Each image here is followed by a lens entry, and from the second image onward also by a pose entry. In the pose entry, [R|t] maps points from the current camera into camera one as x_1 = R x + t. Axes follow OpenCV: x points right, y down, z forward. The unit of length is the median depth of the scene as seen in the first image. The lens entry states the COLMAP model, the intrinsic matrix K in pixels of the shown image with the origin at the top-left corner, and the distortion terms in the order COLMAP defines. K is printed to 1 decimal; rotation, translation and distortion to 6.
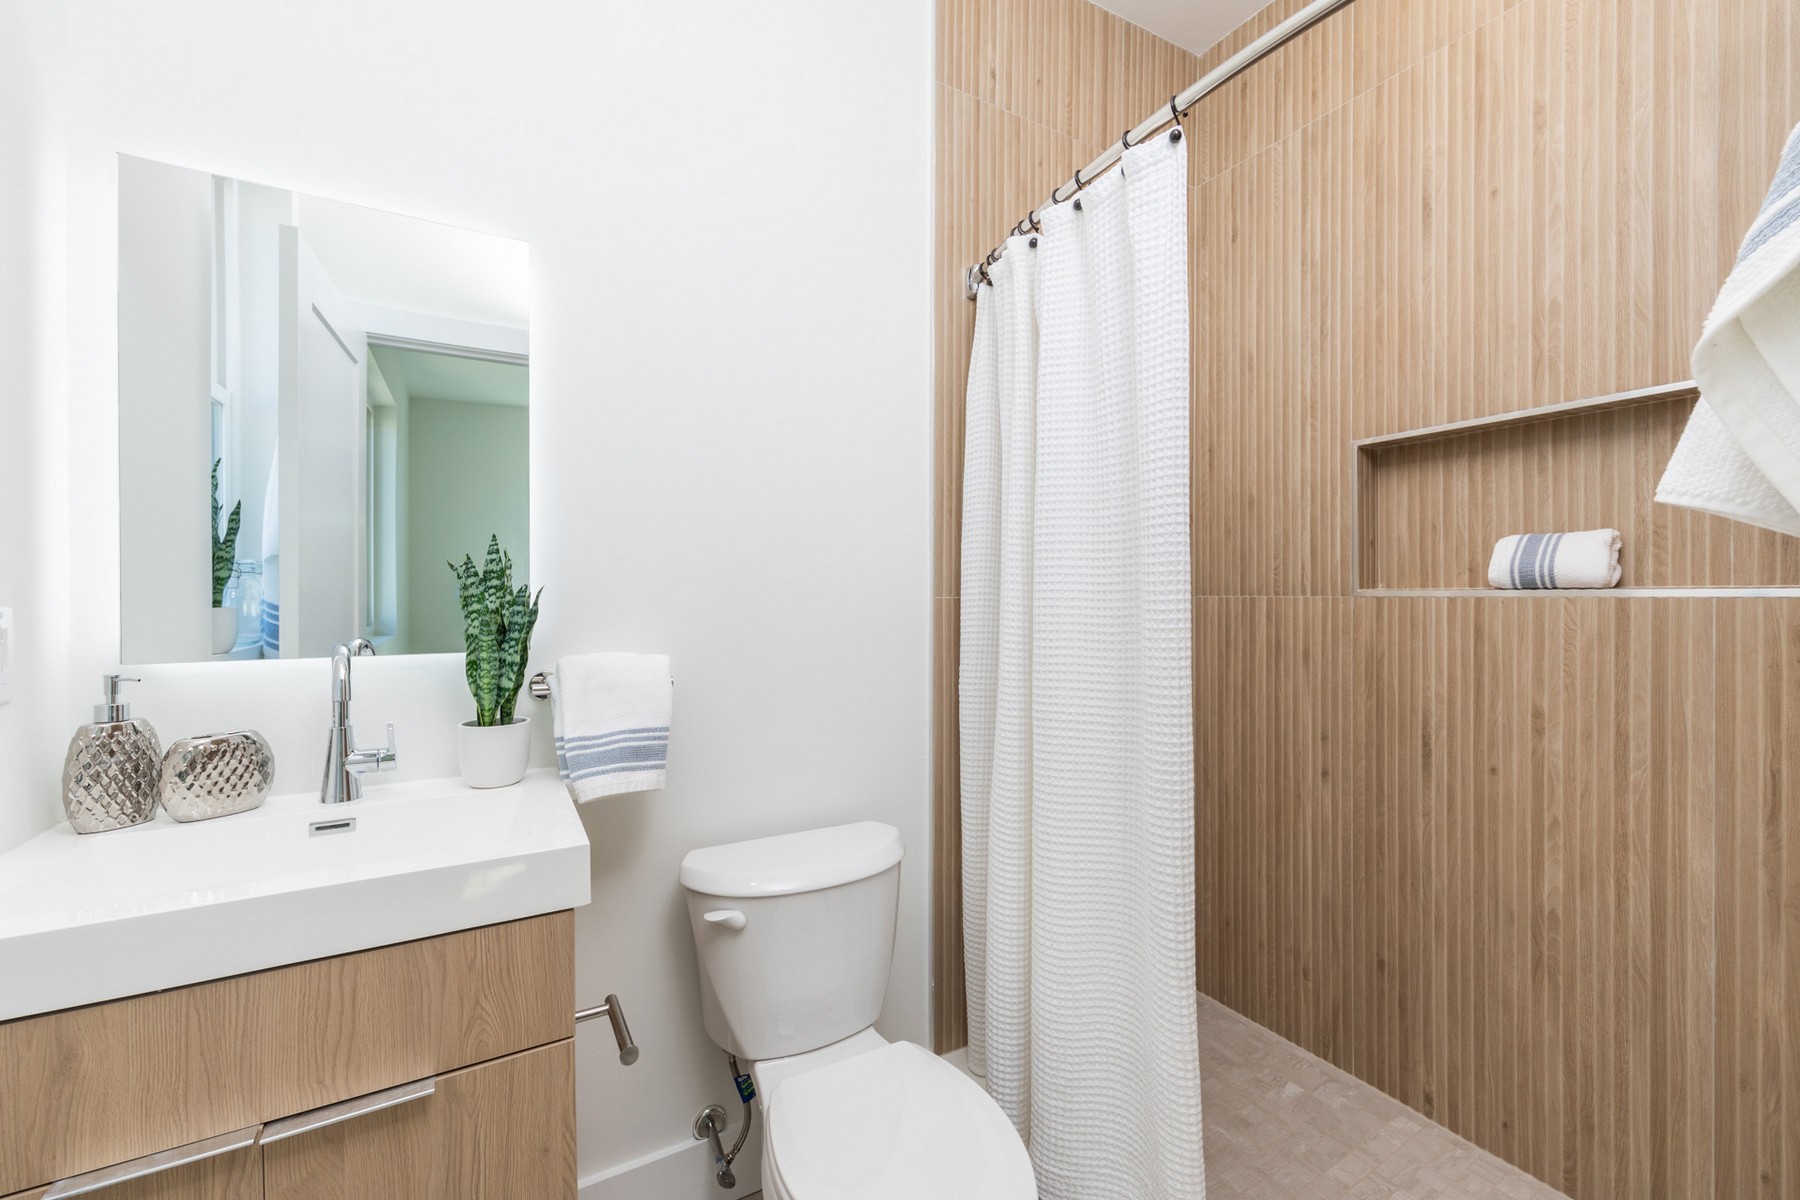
lens RADIAL K [[724.1, 0, 903.0], [0, 724.1, 597.8], [0, 0, 1]] dist [-0.001623, 0.000313]
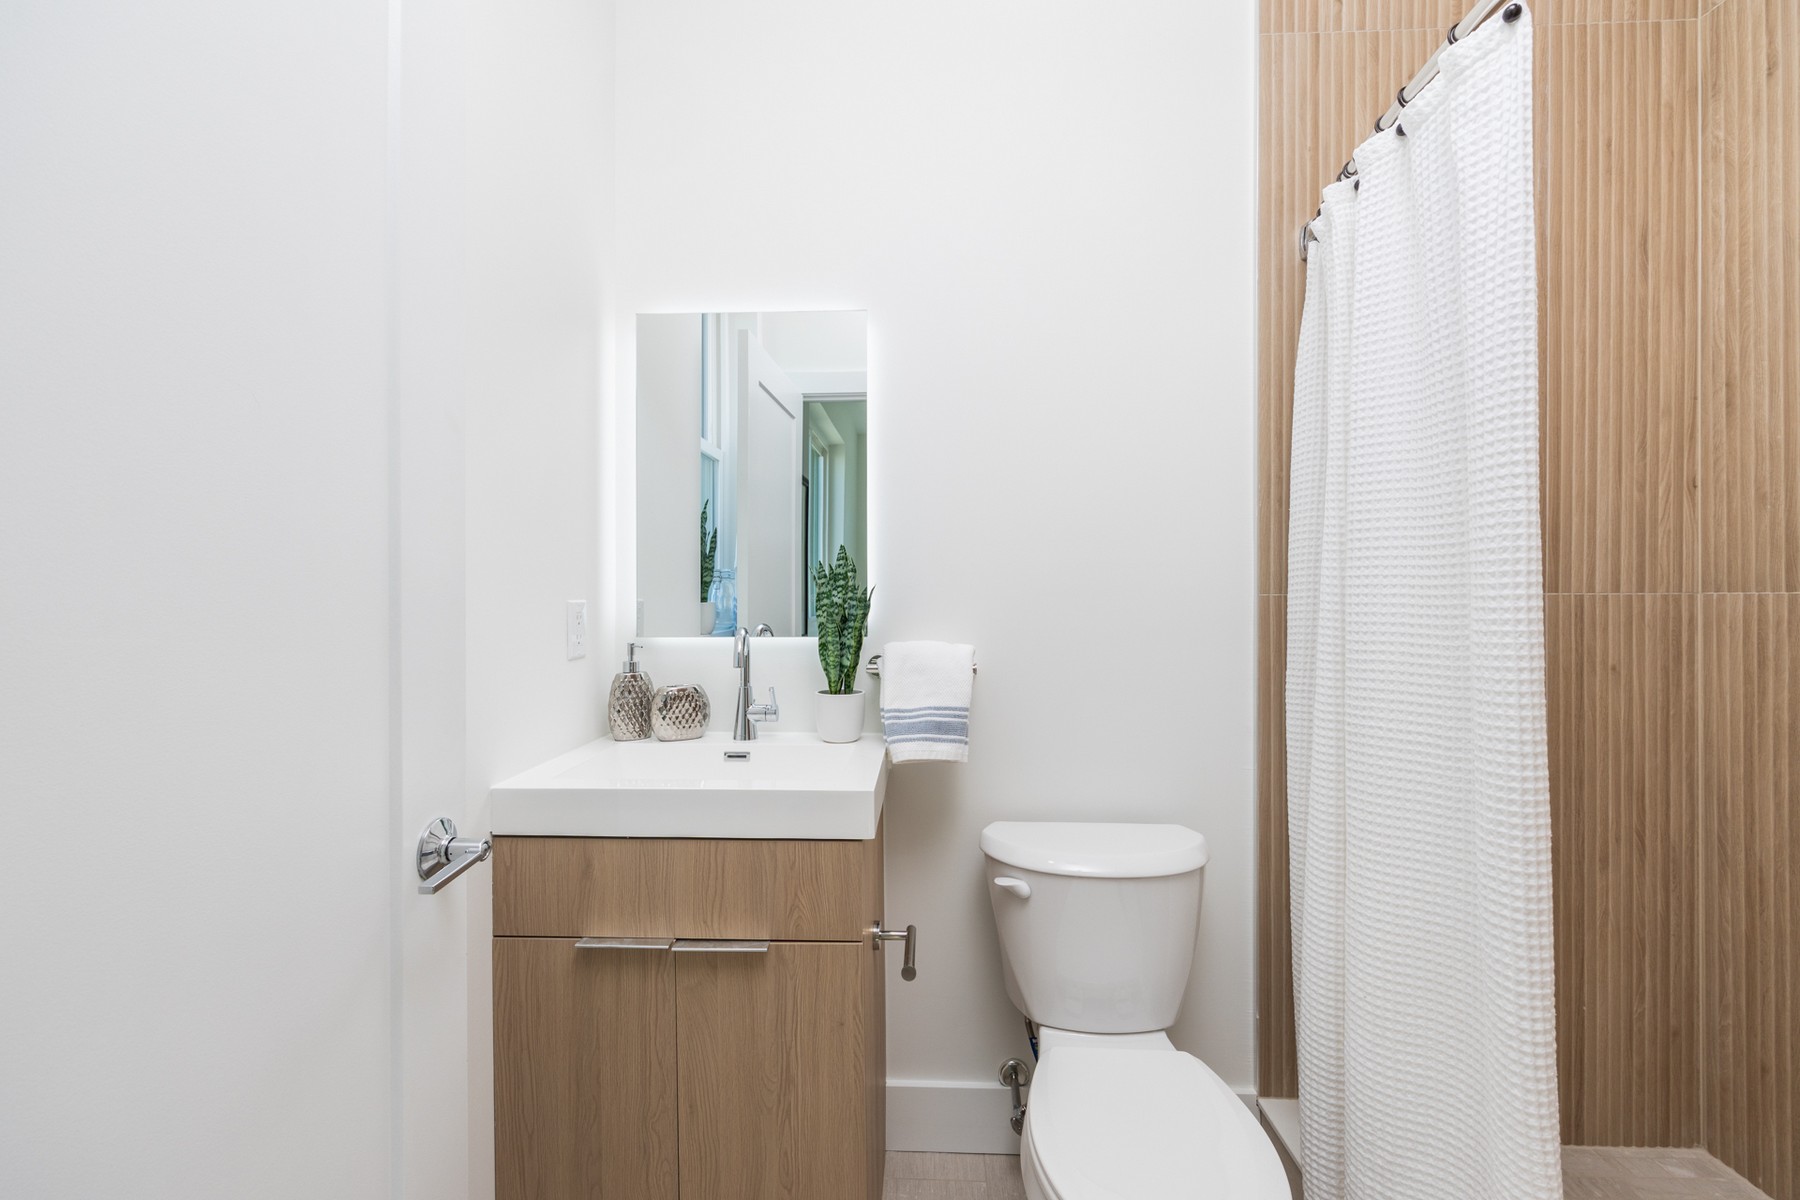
lens RADIAL K [[724.1, 0, 904.8], [0, 724.1, 593.6], [0, 0, 1]] dist [-0.001623, 0.000313]
pose [[0.846992, -0.002390, -0.531601, 0.202605], [-0.000622, 0.999985, -0.005487, 0.004816], [0.531606, 0.004978, 0.846977, -0.022999]]
